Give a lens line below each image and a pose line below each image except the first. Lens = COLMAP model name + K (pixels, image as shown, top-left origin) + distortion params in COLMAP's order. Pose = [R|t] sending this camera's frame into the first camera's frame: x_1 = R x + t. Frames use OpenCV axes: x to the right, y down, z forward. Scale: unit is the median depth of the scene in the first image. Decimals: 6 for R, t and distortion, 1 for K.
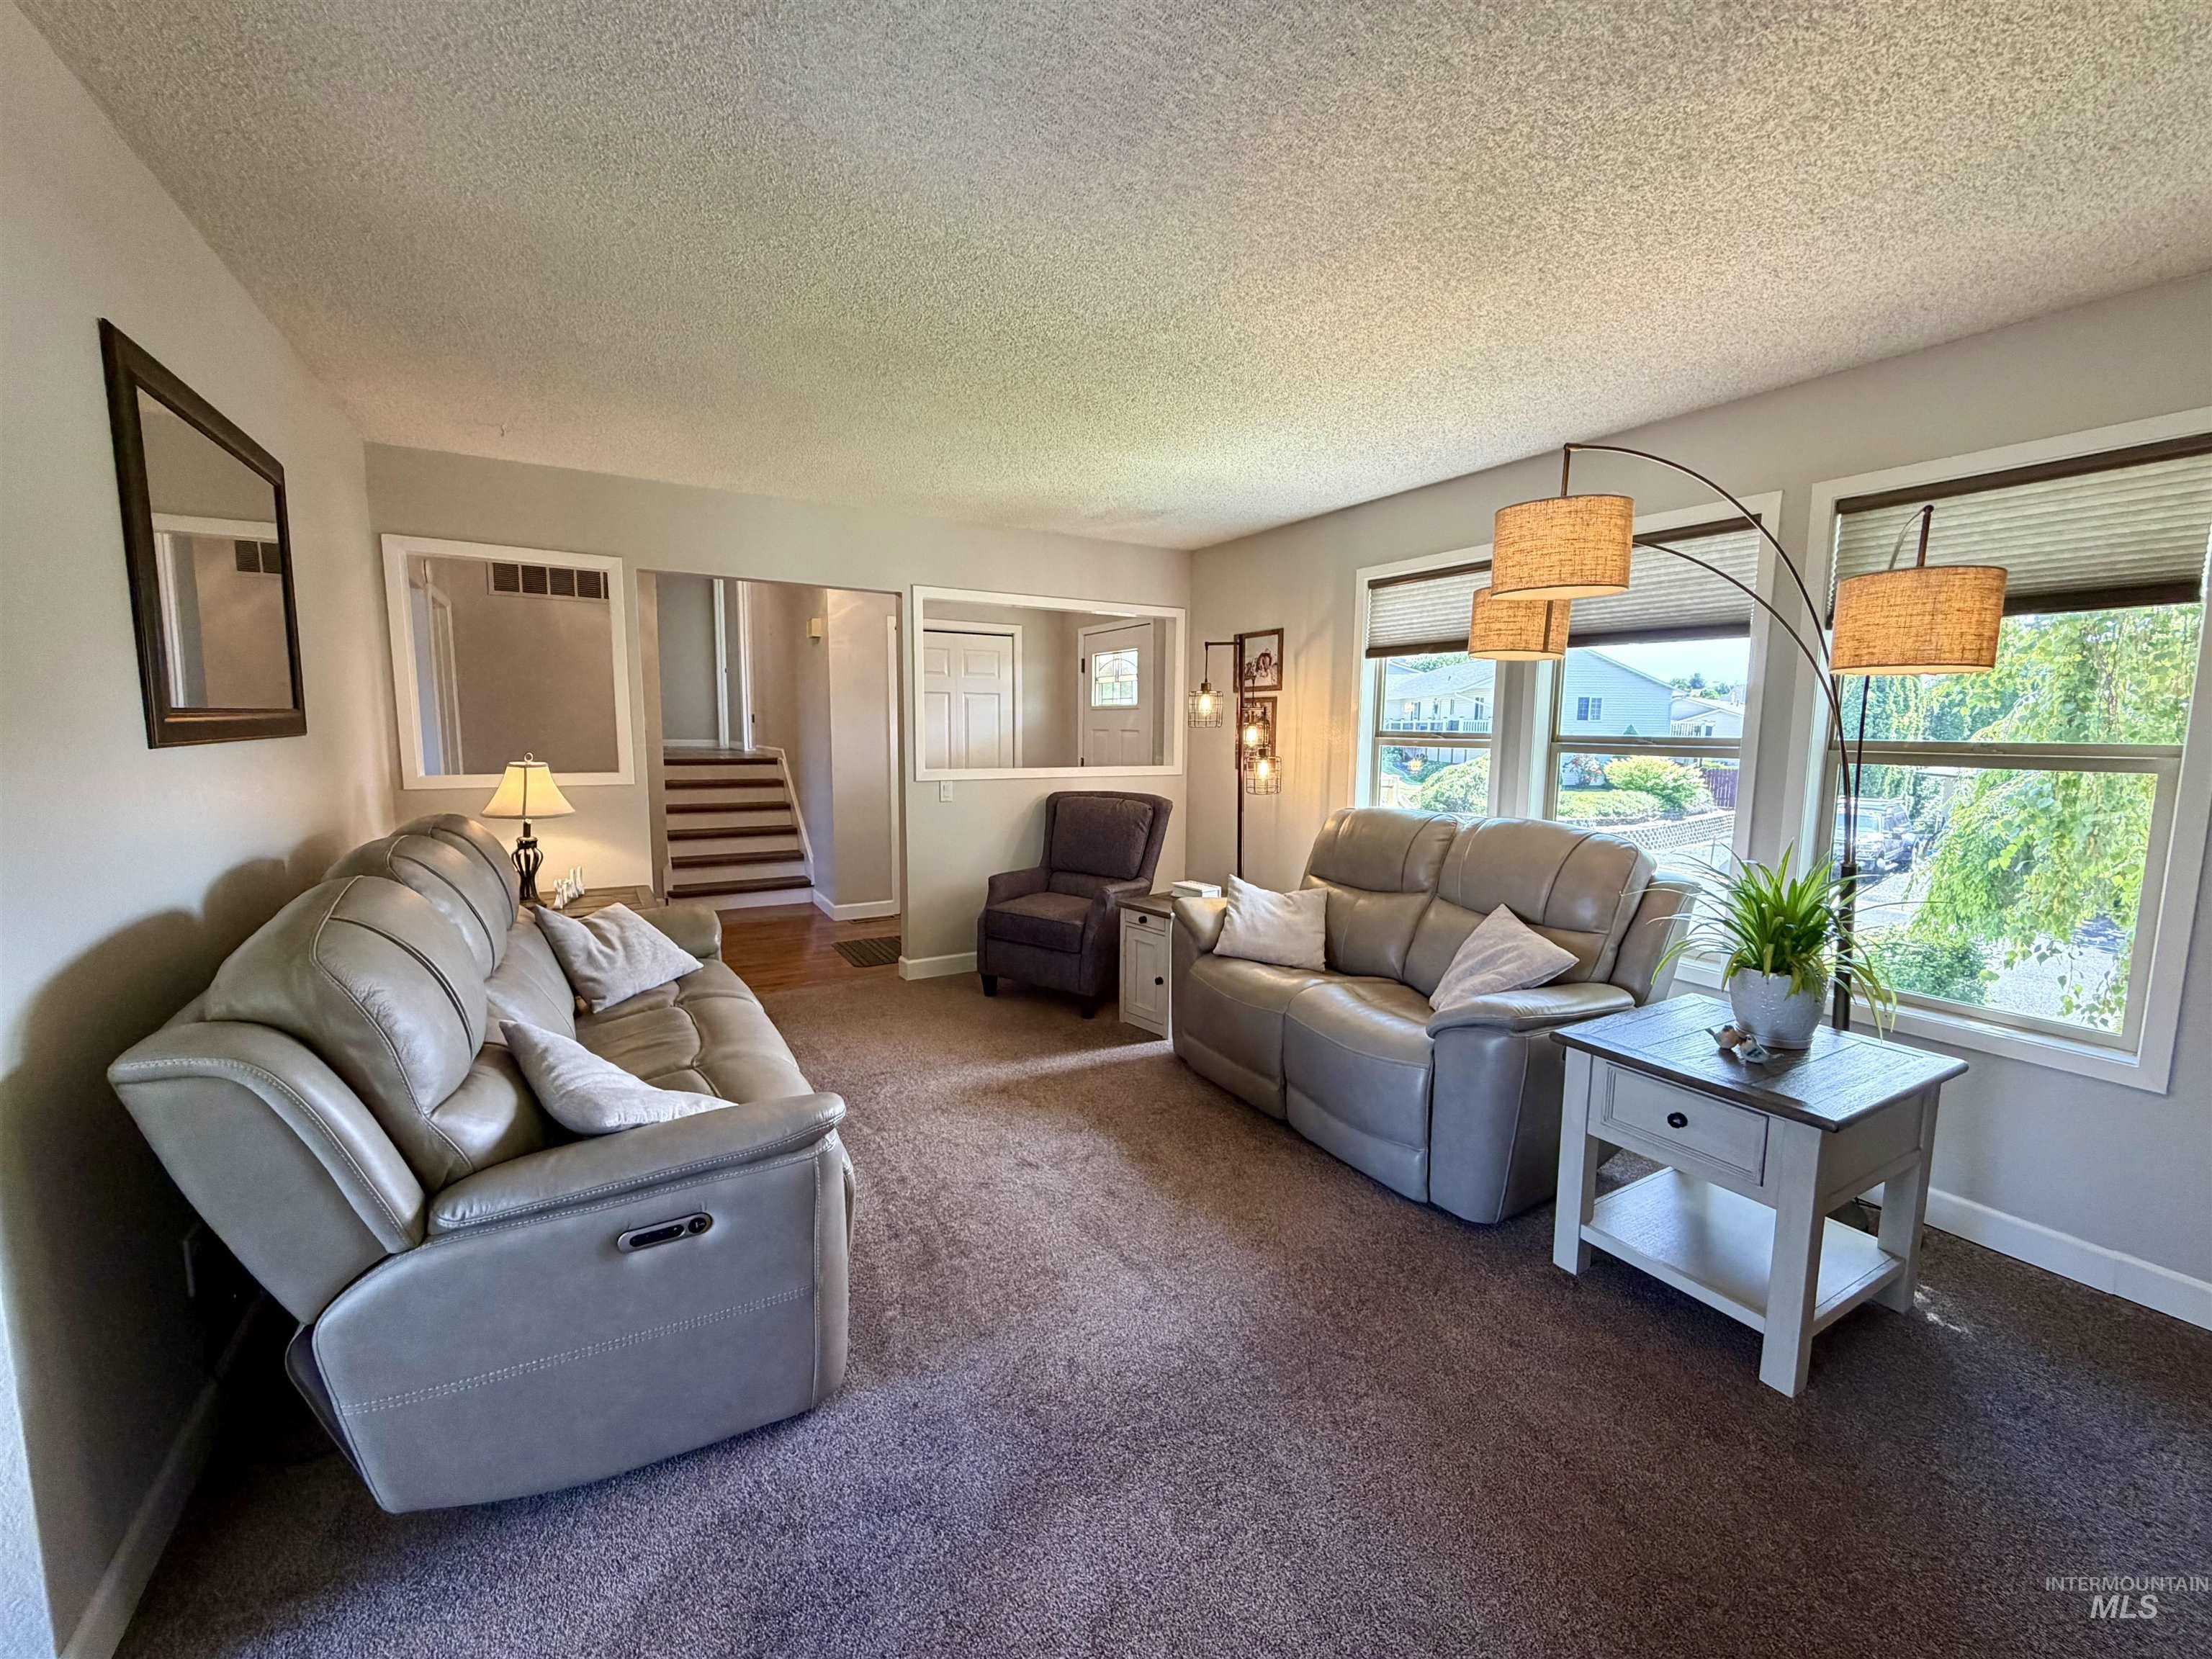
lens RADIAL K [[881.7, 0, 1103.3], [0, 881.7, 823.0], [0, 0, 1]] dist [-0.000594, 0.000287]
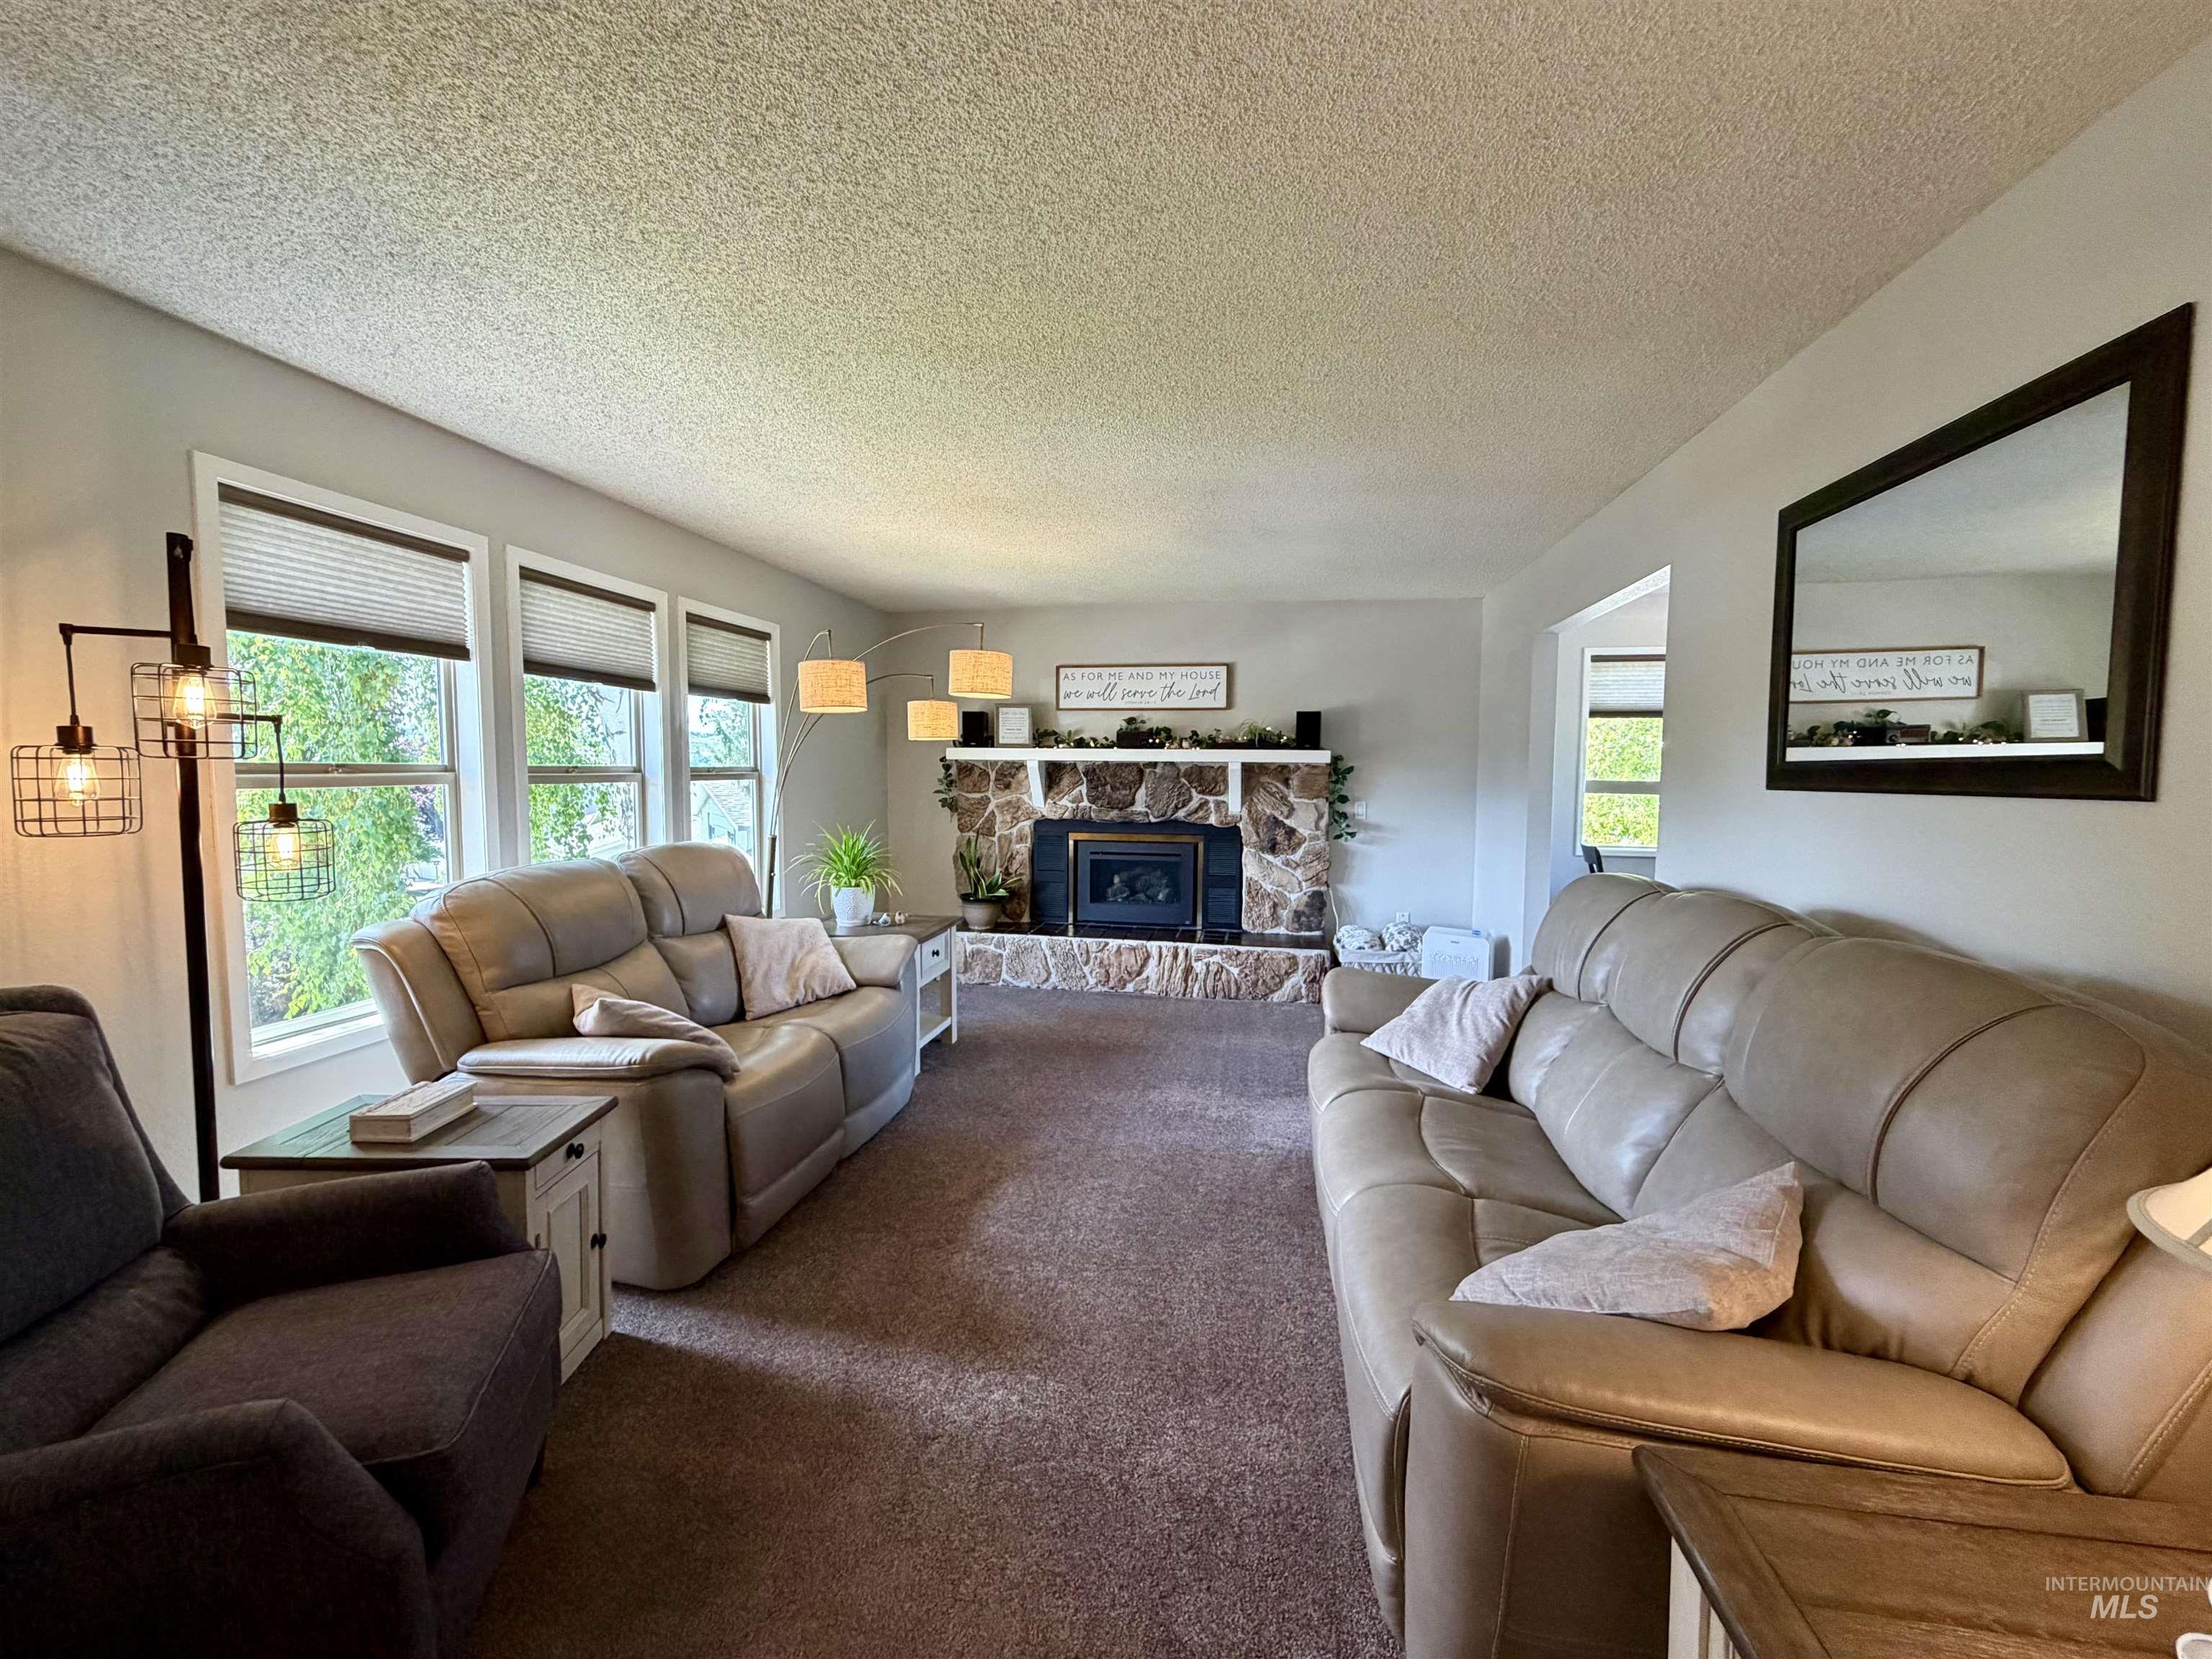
lens RADIAL K [[881.7, 0, 1097.6], [0, 881.7, 831.9], [0, 0, 1]] dist [-0.000594, 0.000287]
pose [[-0.747813, -0.061005, 0.661101, -0.559004], [0.058799, 0.985771, 0.157476, -0.143096], [-0.661301, 0.156635, -0.733585, 1.296232]]
